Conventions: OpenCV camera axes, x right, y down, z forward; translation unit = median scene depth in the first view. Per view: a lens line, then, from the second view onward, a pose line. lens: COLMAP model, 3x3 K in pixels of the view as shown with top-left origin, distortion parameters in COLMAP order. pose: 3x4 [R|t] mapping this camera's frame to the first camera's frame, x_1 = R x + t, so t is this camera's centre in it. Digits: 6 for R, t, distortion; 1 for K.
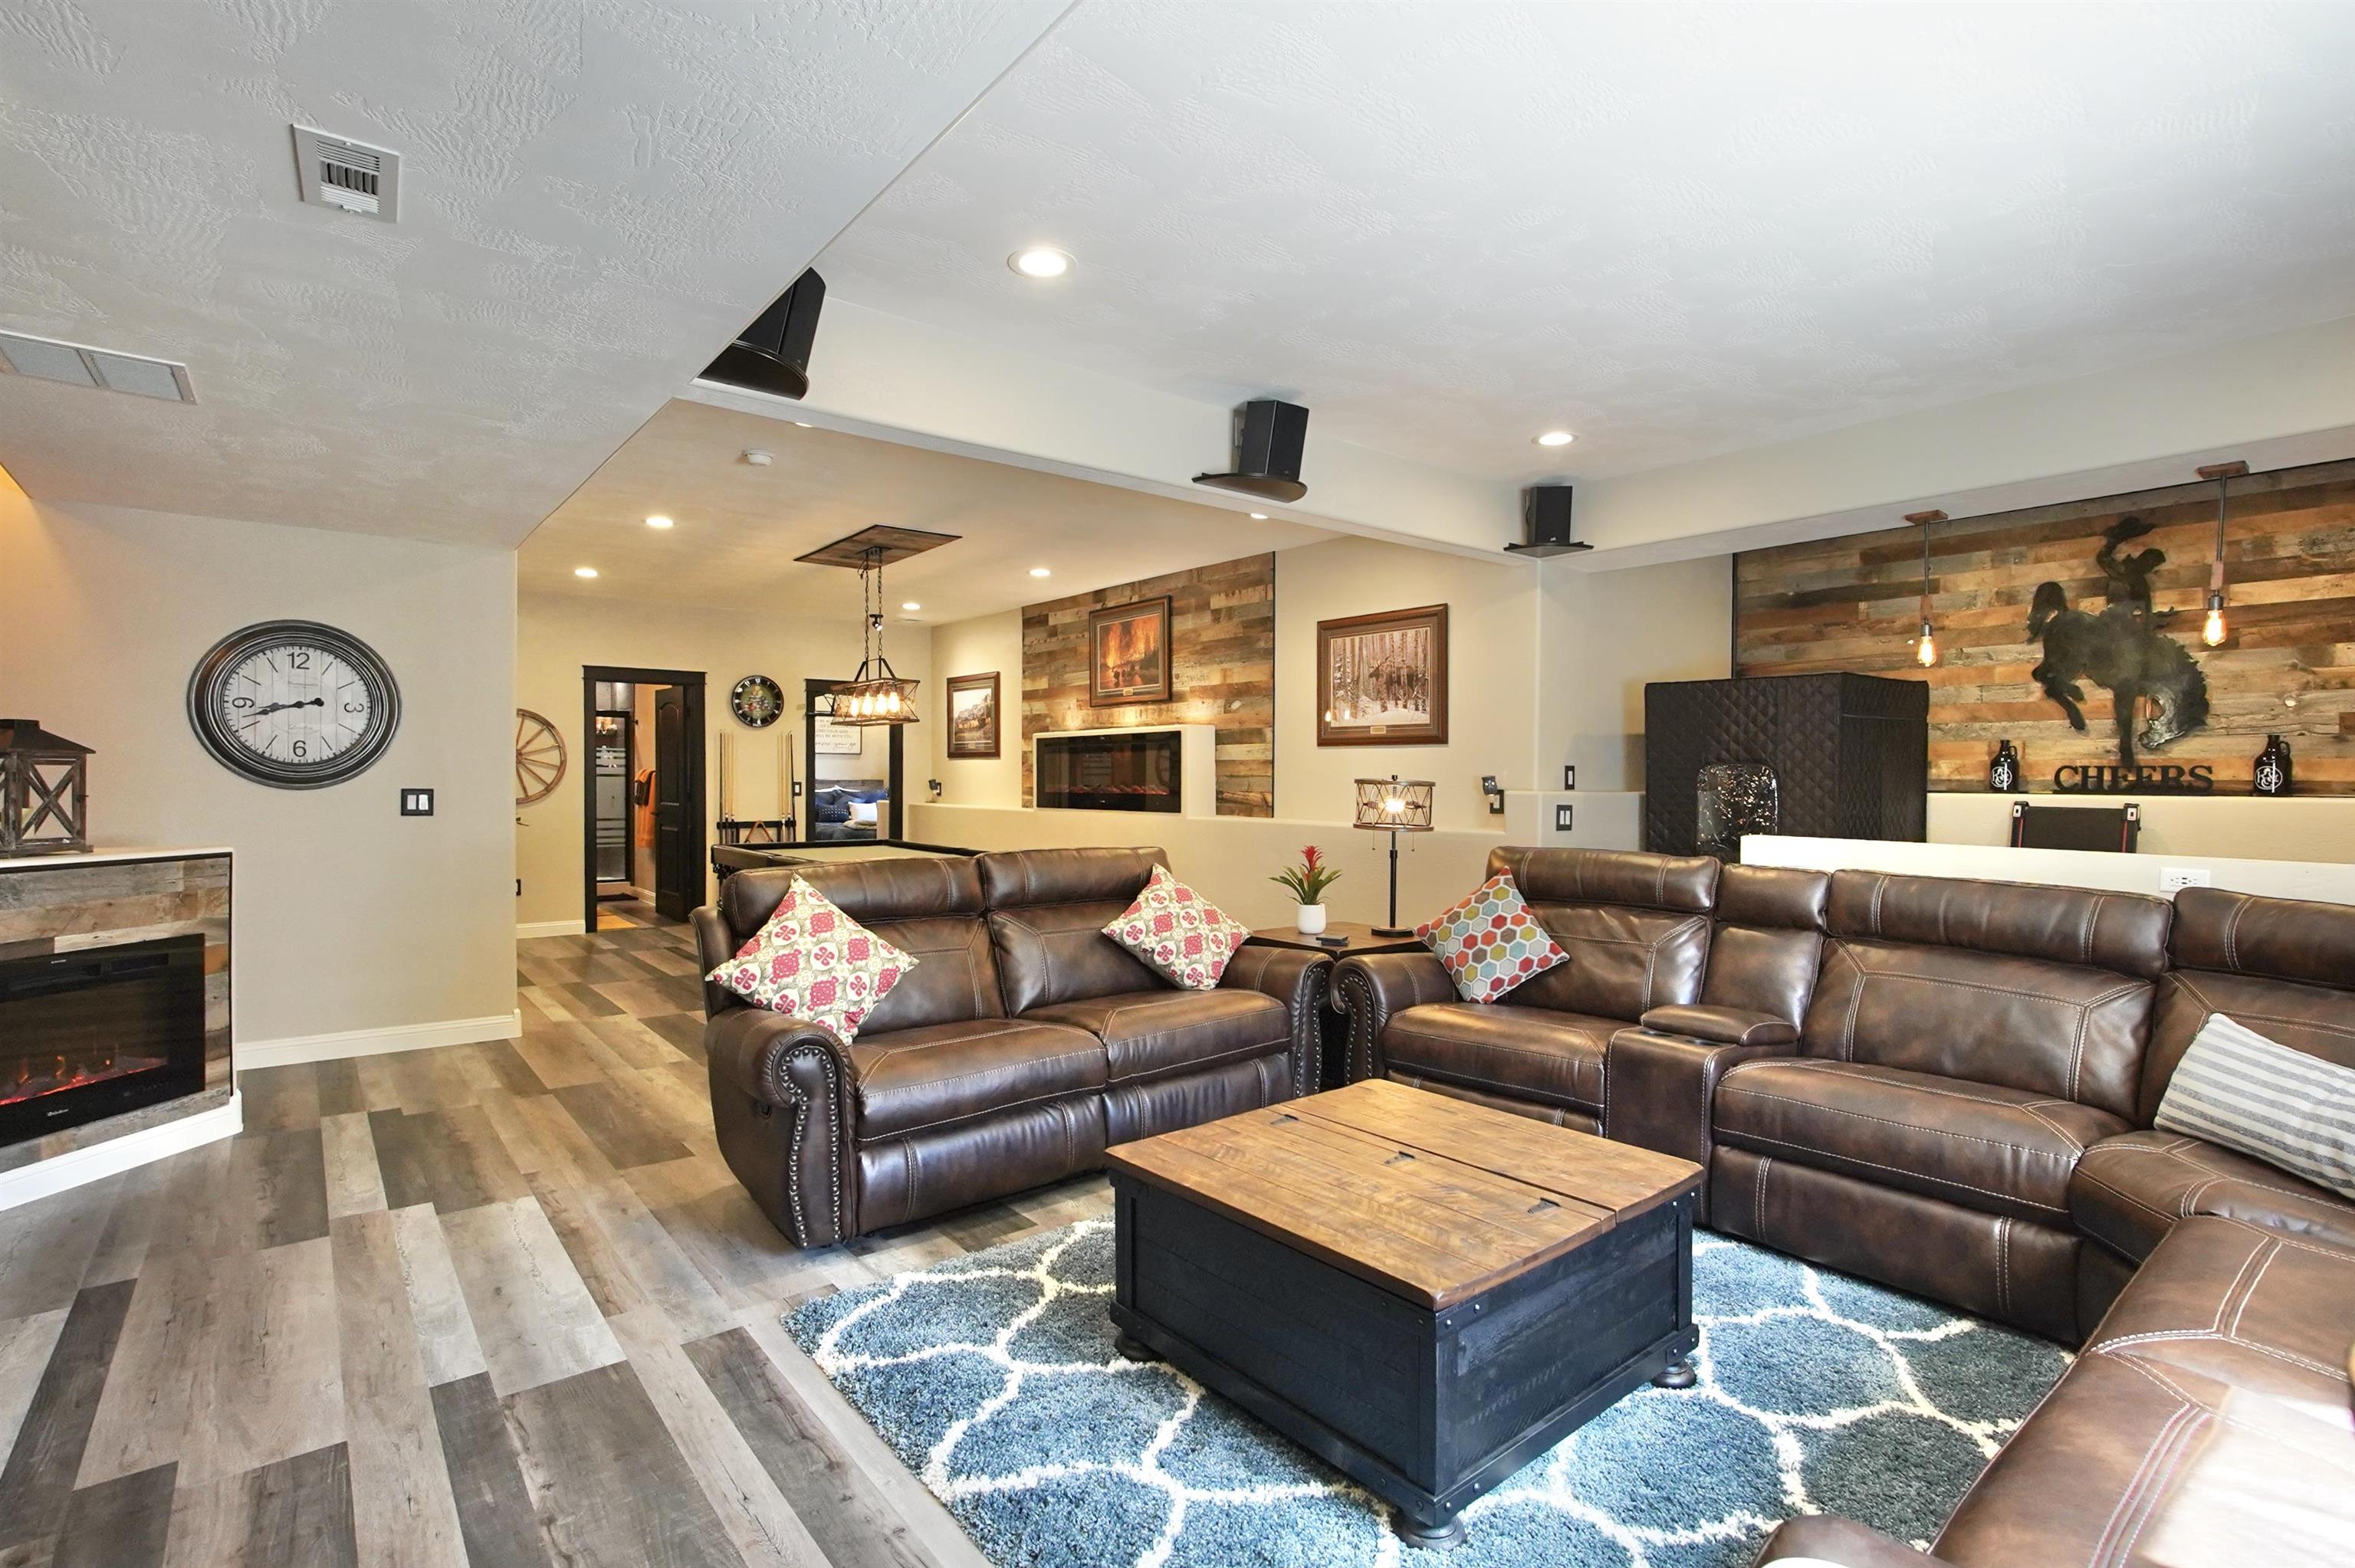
lens RADIAL K [[1091.0, 0, 1175.2], [0, 1091.0, 794.2], [0, 0, 1]] dist [-0.022767, 0.011483]
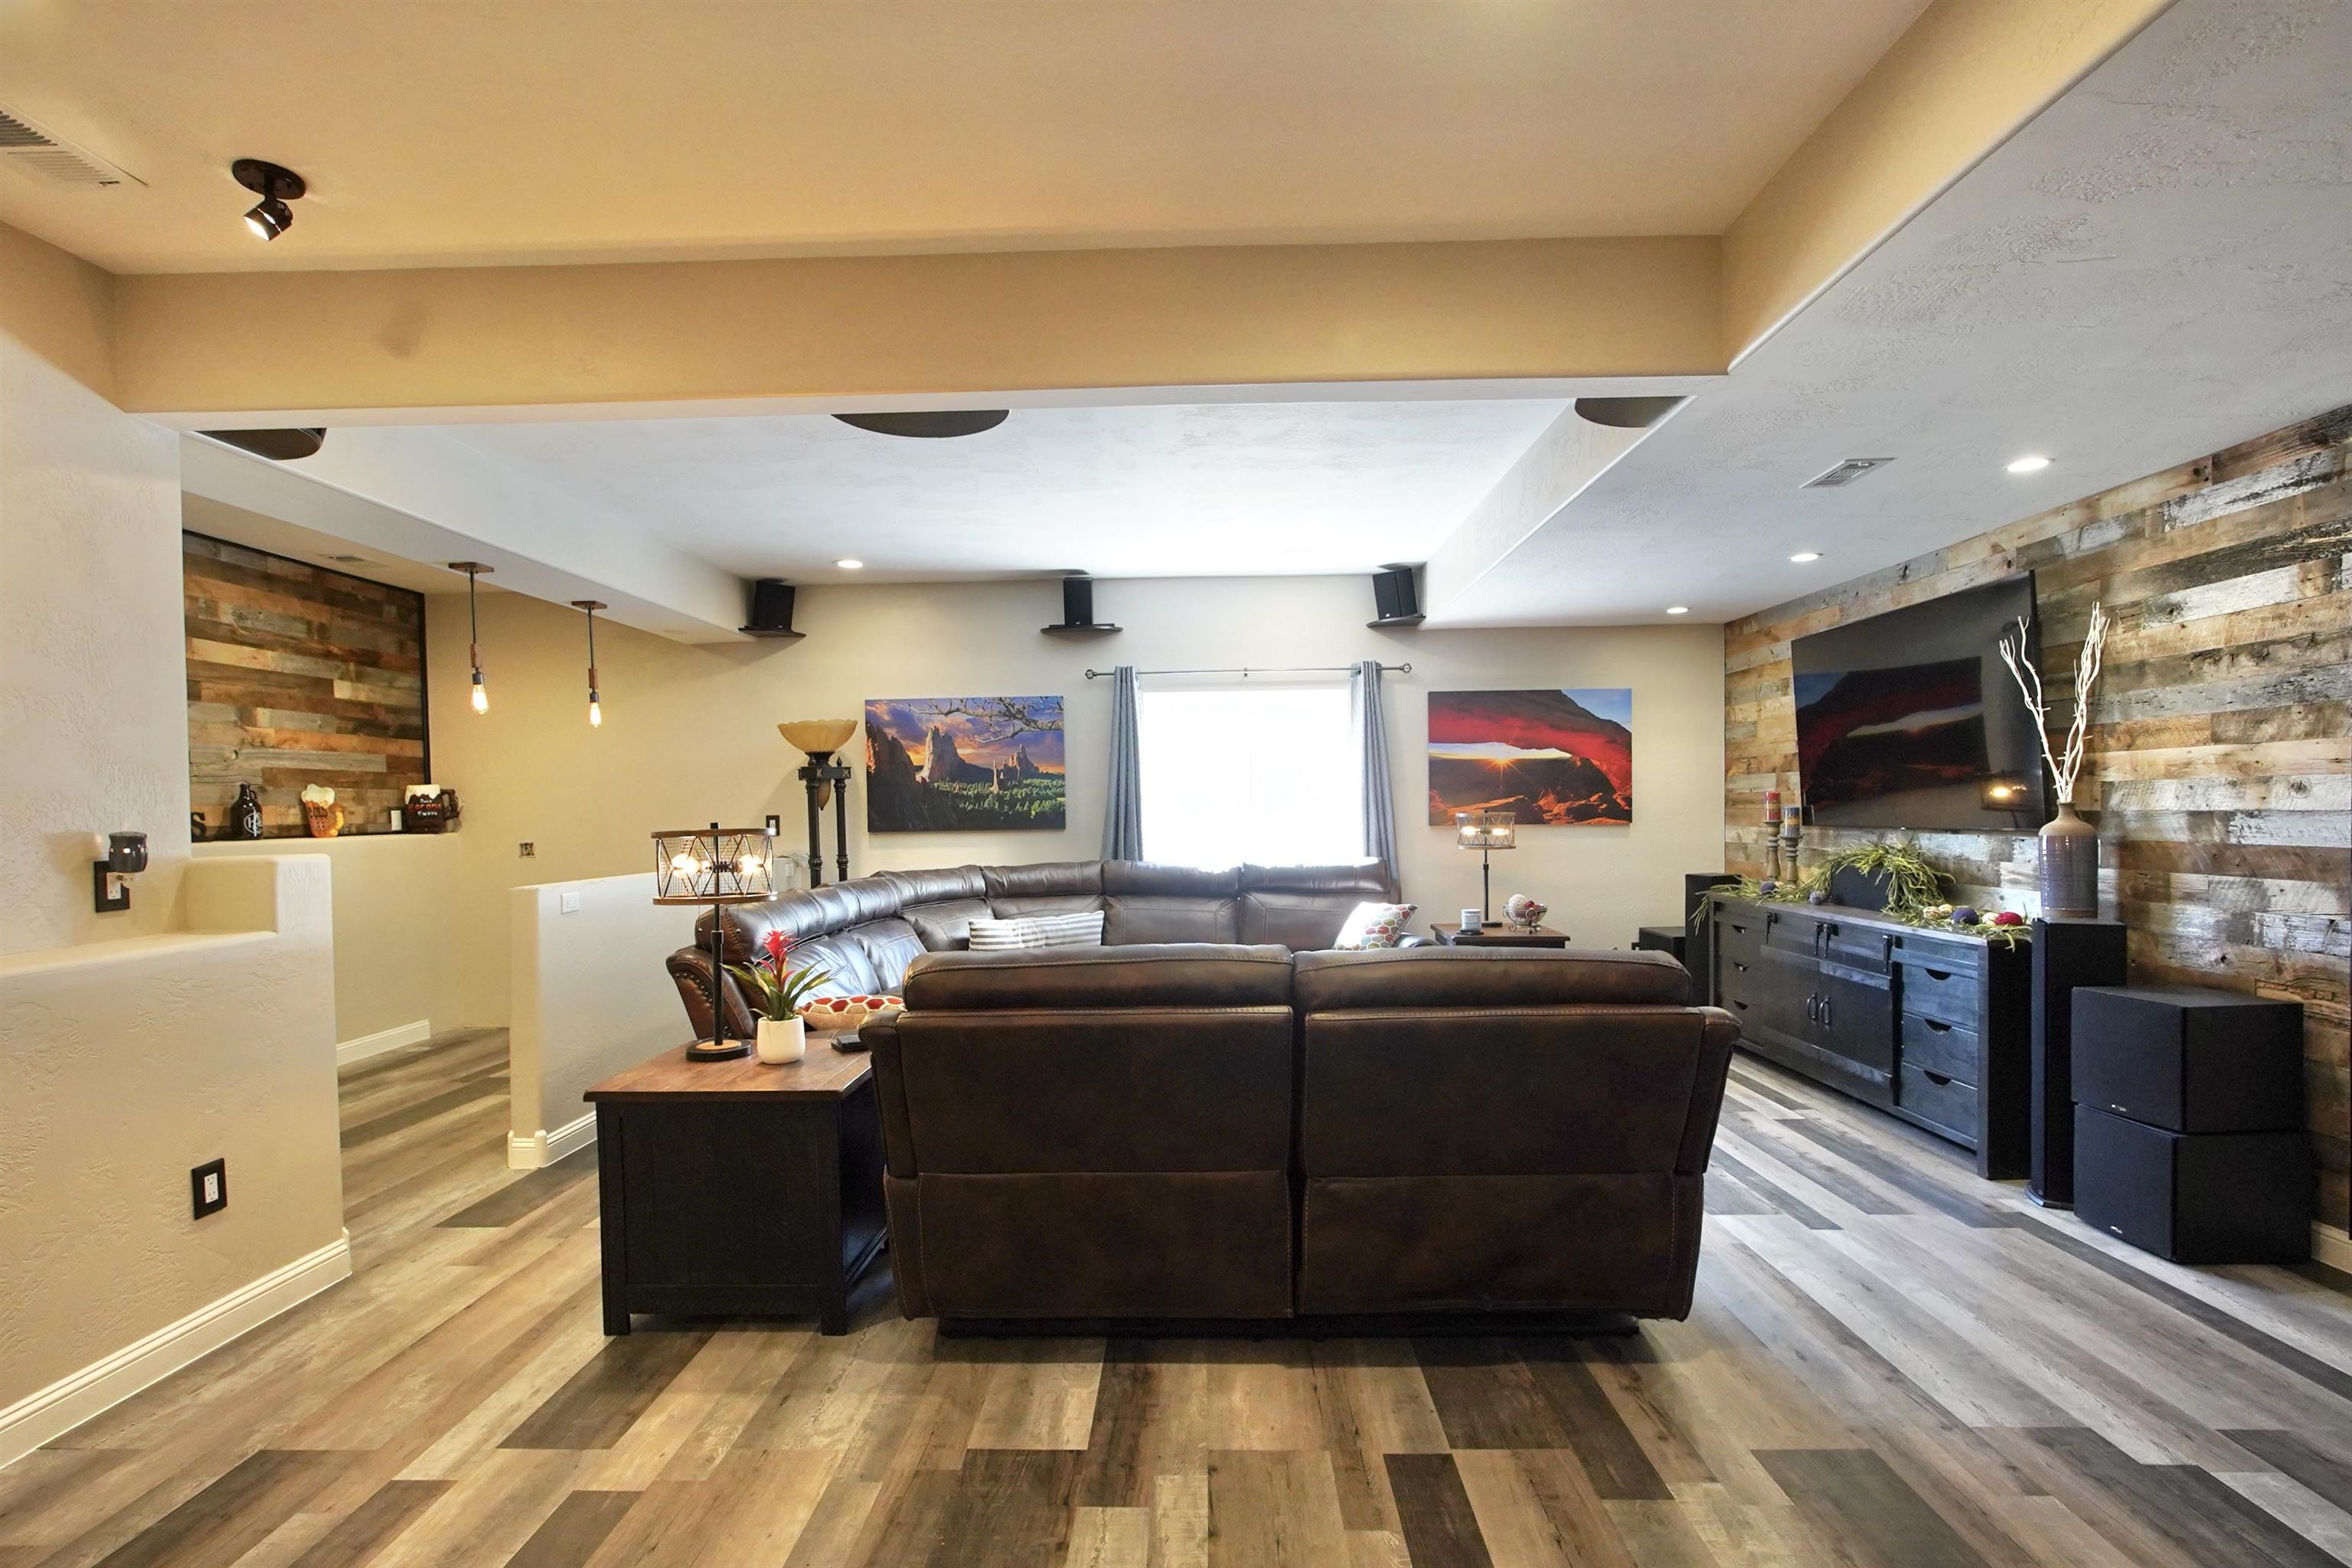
lens RADIAL K [[1089.8, 0, 1173.7], [0, 1089.8, 794.2], [0, 0, 1]] dist [-0.022767, 0.011483]
pose [[-0.753963, 0.011908, 0.656809, -0.678379], [0.020961, 0.999763, 0.005936, -0.048162], [-0.656582, 0.018243, -0.754034, 1.876492]]
